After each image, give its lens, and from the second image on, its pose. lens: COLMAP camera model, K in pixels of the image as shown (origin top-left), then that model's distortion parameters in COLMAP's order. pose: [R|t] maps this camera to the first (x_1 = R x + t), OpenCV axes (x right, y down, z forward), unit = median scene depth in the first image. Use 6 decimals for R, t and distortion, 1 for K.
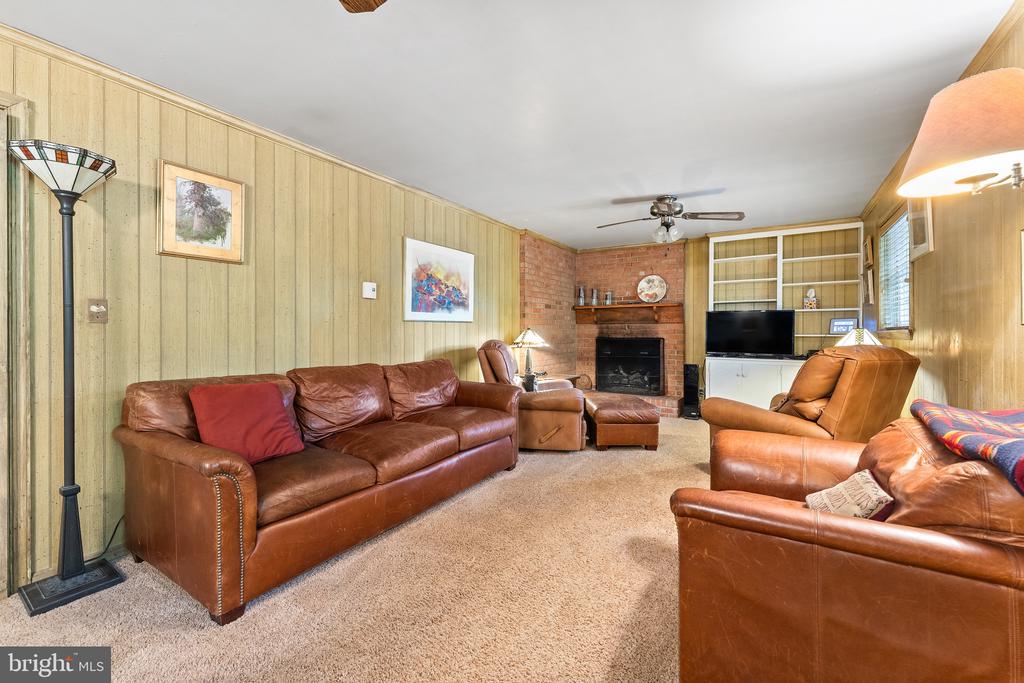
lens RADIAL K [[415.3, 0, 506.2], [0, 415.3, 332.6], [0, 0, 1]] dist [-0.002866, -0.000665]
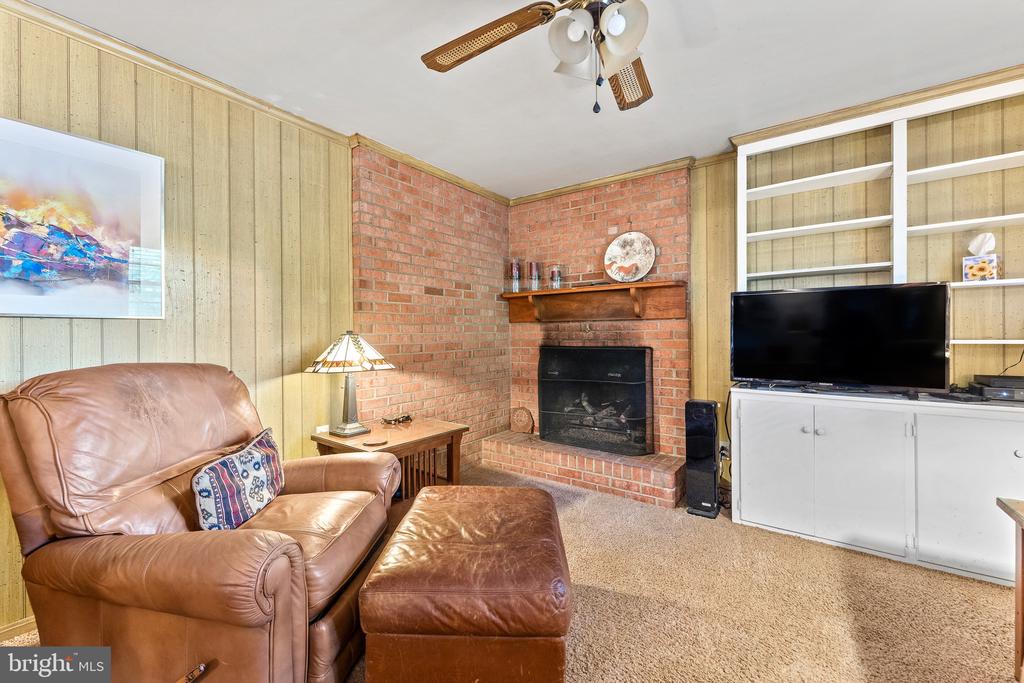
lens RADIAL K [[415.3, 0, 501.3], [0, 415.3, 335.3], [0, 0, 1]] dist [-0.002866, -0.000665]
pose [[0.997654, -0.008540, -0.067924, 0.232140], [0.008518, 0.999964, -0.000600, -0.003598], [0.067926, 0.000020, 0.997690, 0.469899]]
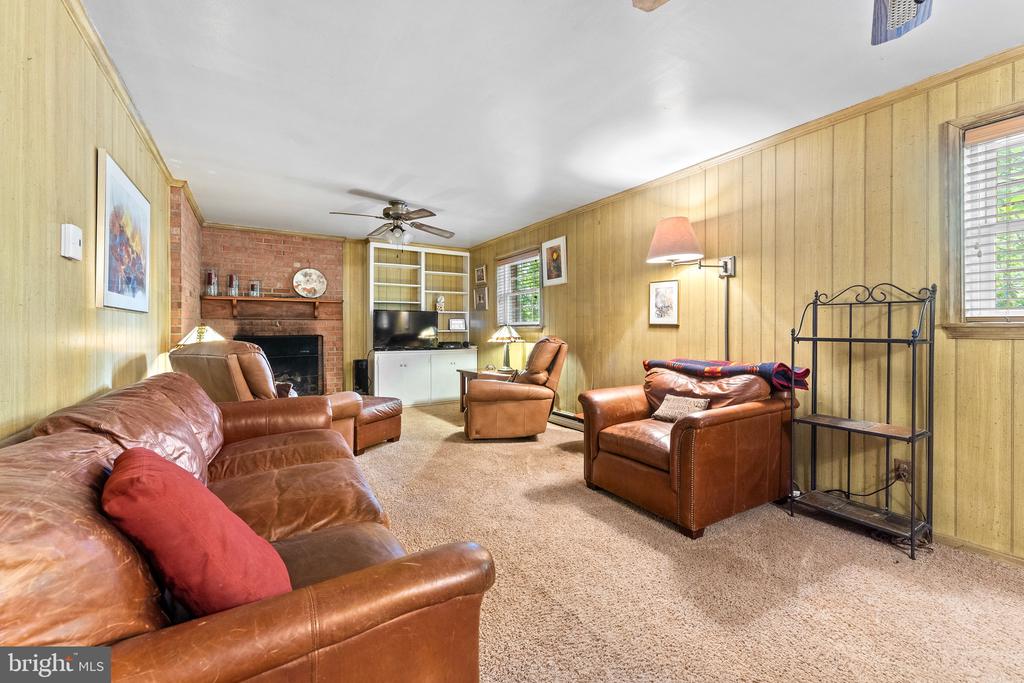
lens RADIAL K [[415.3, 0, 511.7], [0, 415.3, 328.0], [0, 0, 1]] dist [-0.002866, -0.000665]
pose [[0.441118, 0.000960, 0.897448, -0.308476], [0.004775, 0.999983, -0.003417, 0.001966], [-0.897436, 0.005792, 0.441106, 0.185410]]
